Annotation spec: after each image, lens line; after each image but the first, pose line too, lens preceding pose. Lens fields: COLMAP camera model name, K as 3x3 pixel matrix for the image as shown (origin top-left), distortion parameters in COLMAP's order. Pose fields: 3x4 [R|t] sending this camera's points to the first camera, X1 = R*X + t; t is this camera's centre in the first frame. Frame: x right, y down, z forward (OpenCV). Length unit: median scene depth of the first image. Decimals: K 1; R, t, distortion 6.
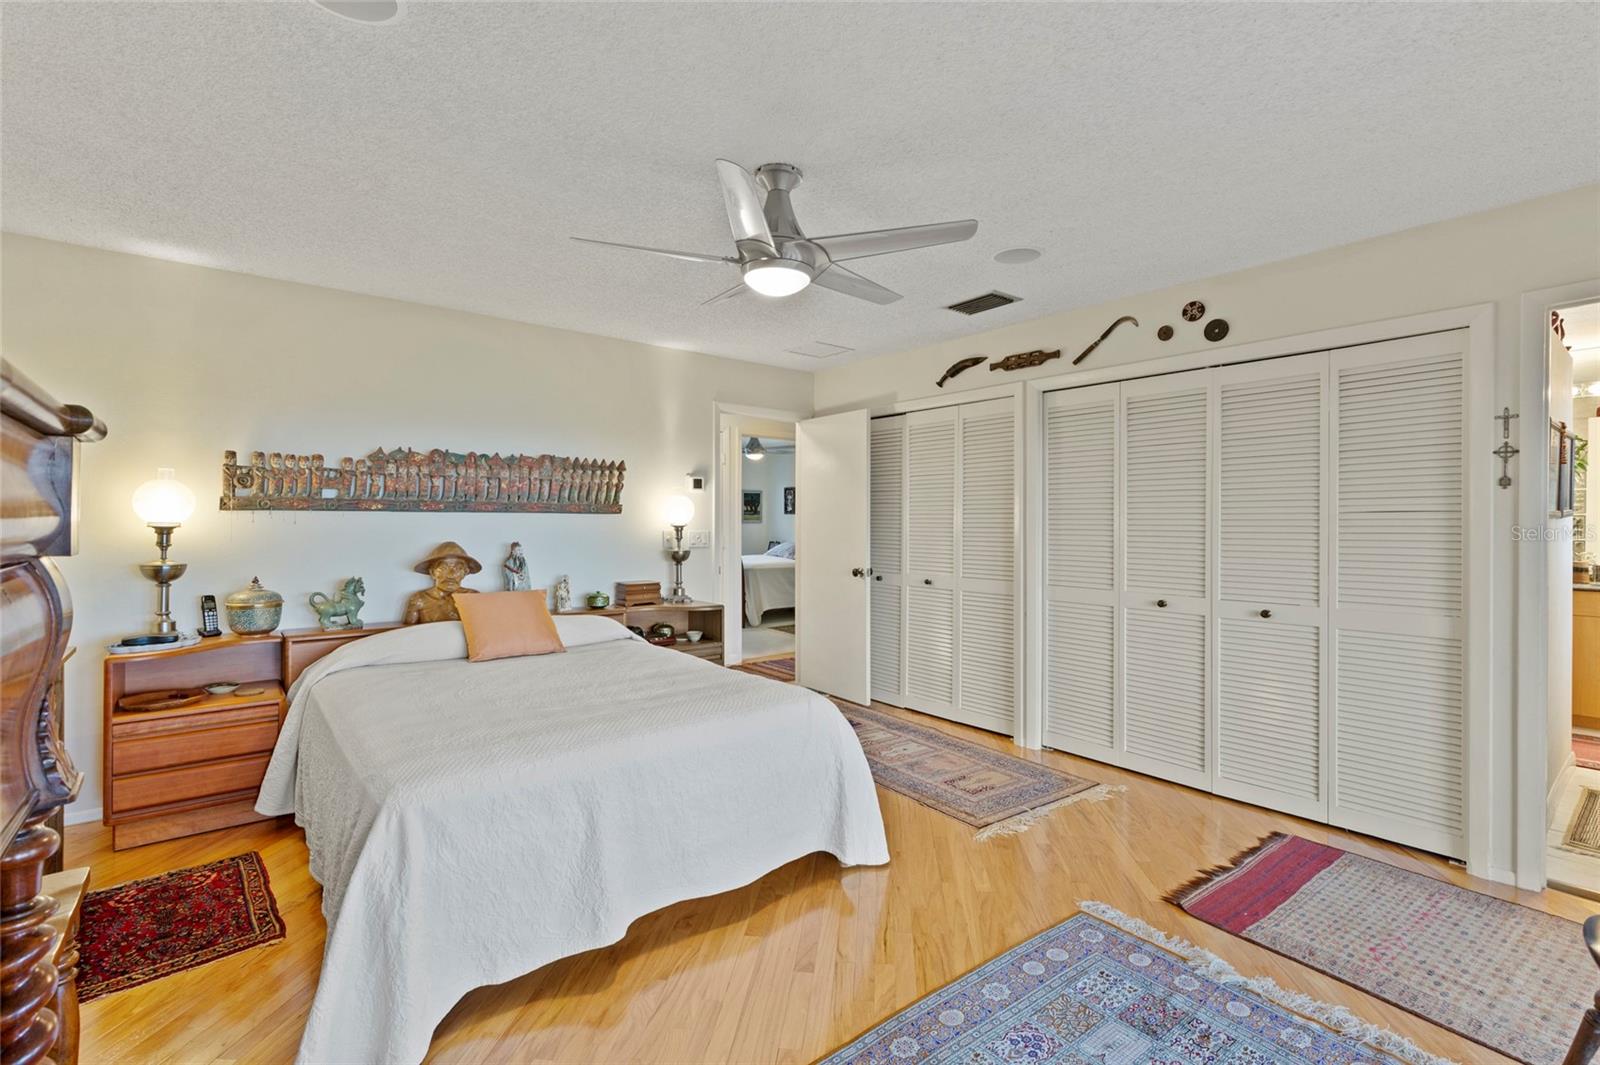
lens RADIAL K [[717.5, 0, 820.3], [0, 717.5, 526.0], [0, 0, 1]] dist [0.004960, -0.003692]
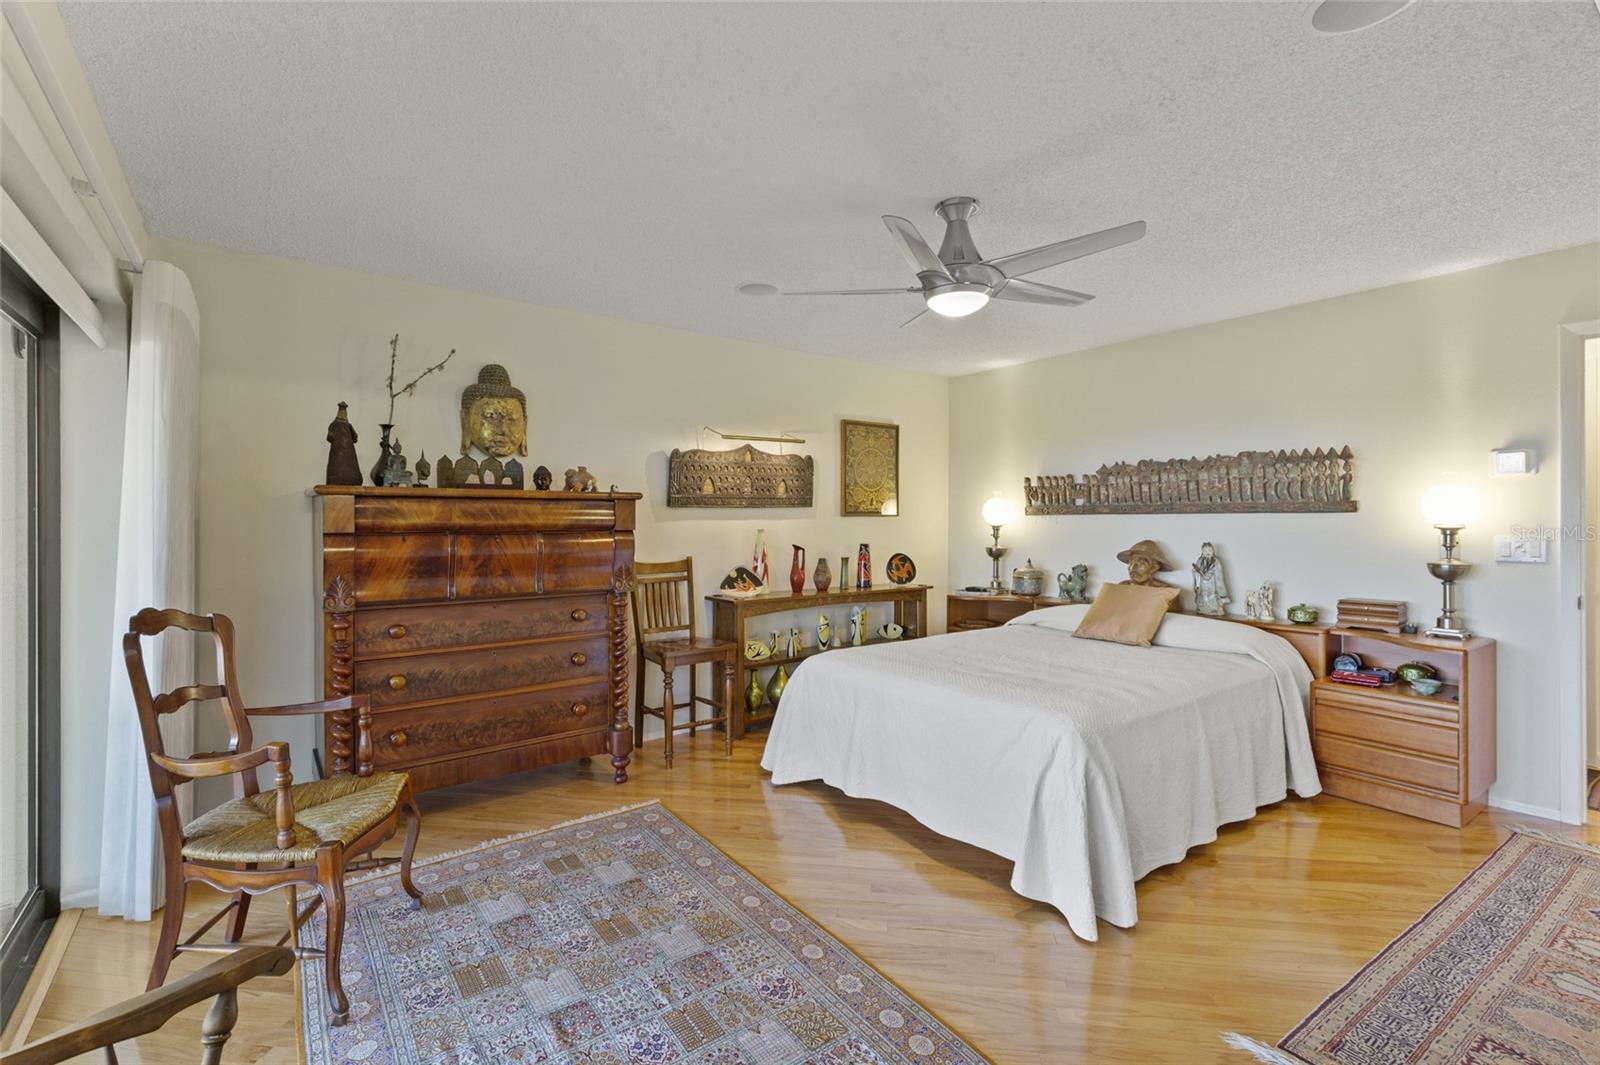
lens RADIAL K [[717.5, 0, 803.9], [0, 717.5, 526.4], [0, 0, 1]] dist [0.004960, -0.003692]
pose [[-0.046291, 0.004207, -0.998919, 0.669298], [-0.005430, 0.999975, 0.004463, -0.001845], [0.998913, 0.005631, -0.046267, 0.519585]]
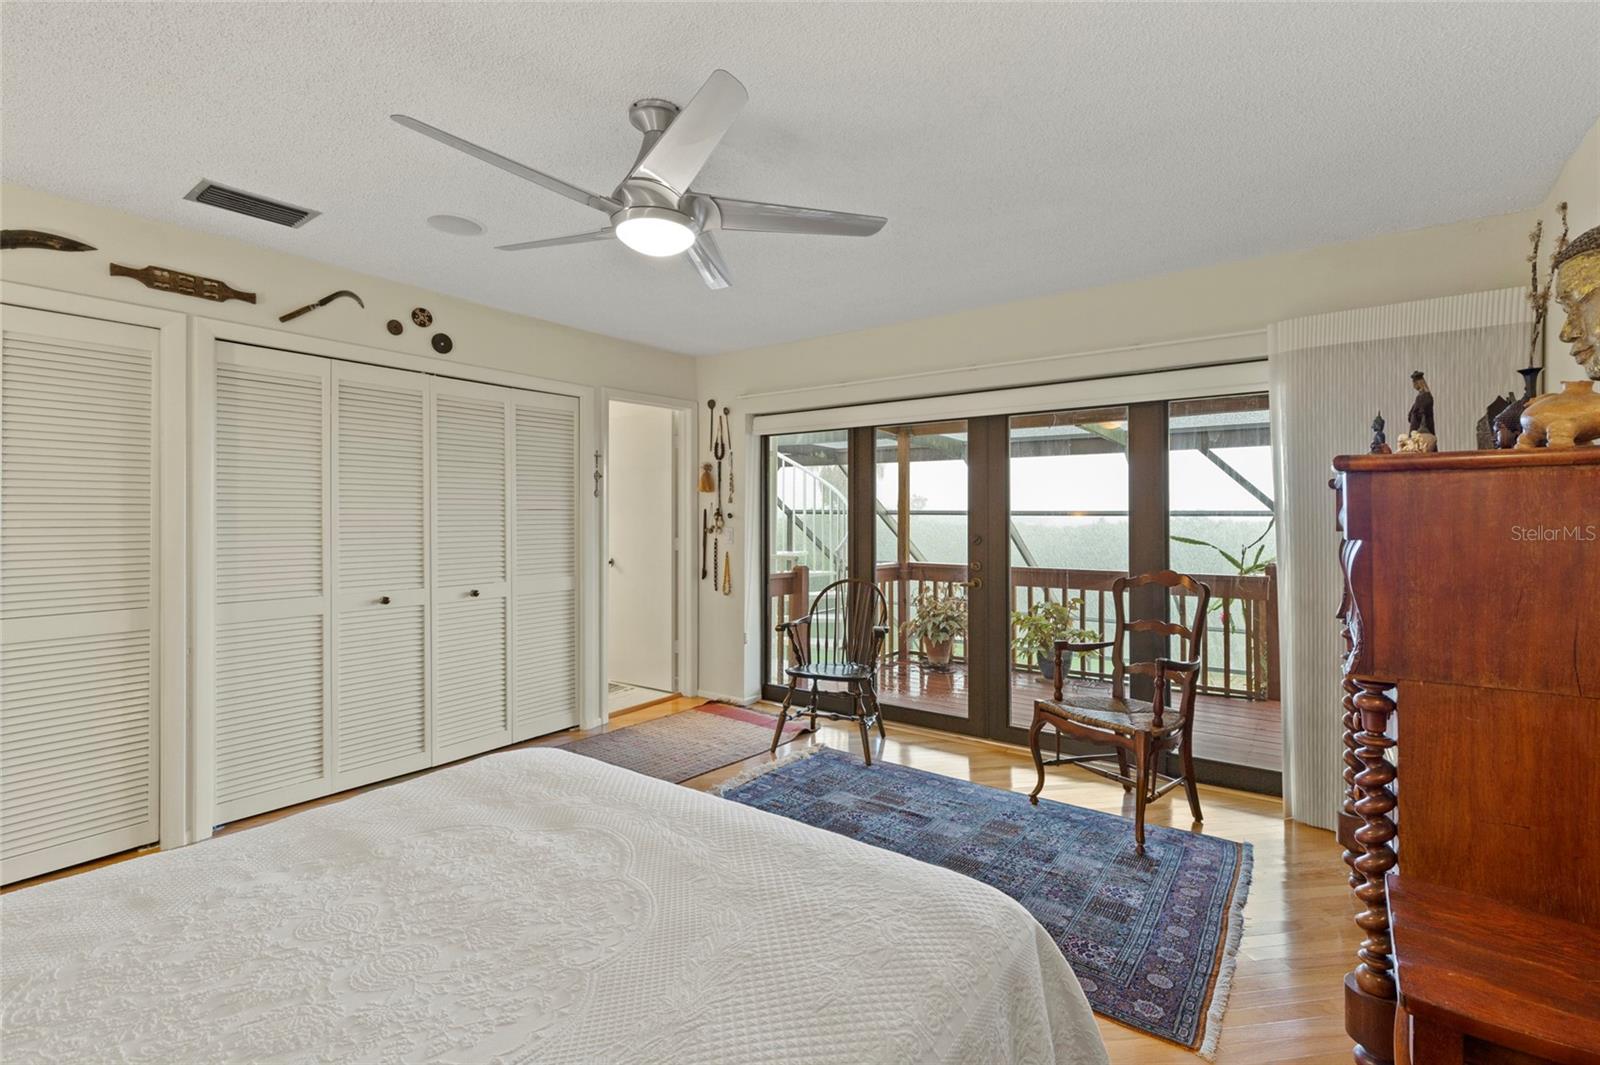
lens RADIAL K [[717.5, 0, 801.9], [0, 717.5, 513.8], [0, 0, 1]] dist [0.004960, -0.003692]
pose [[-0.243660, -0.001087, 0.969860, -0.589554], [0.003760, 0.999991, 0.002065, -0.009779], [-0.969853, 0.004150, -0.243654, 0.660875]]
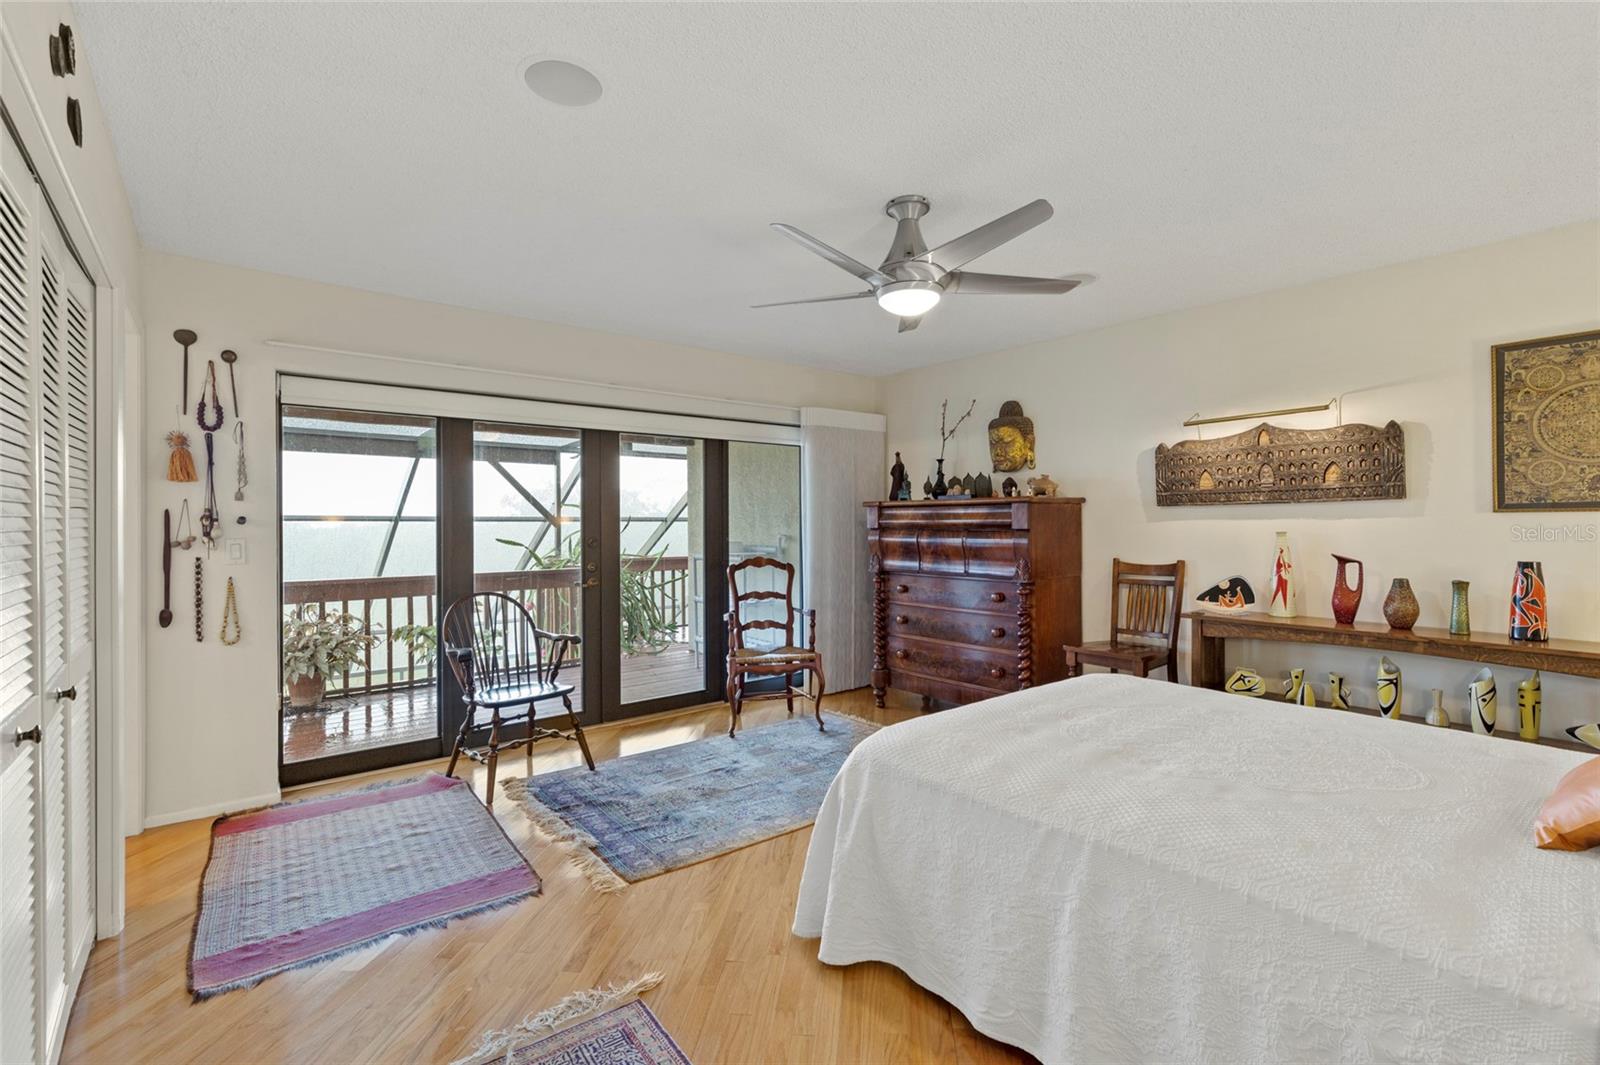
lens RADIAL K [[717.5, 0, 803.1], [0, 717.5, 521.0], [0, 0, 1]] dist [0.004960, -0.003692]
pose [[-0.999921, -0.001540, 0.012514, 0.059307], [-0.001489, 0.999991, 0.004050, -0.007678], [-0.012520, 0.004031, -0.999913, 1.328533]]
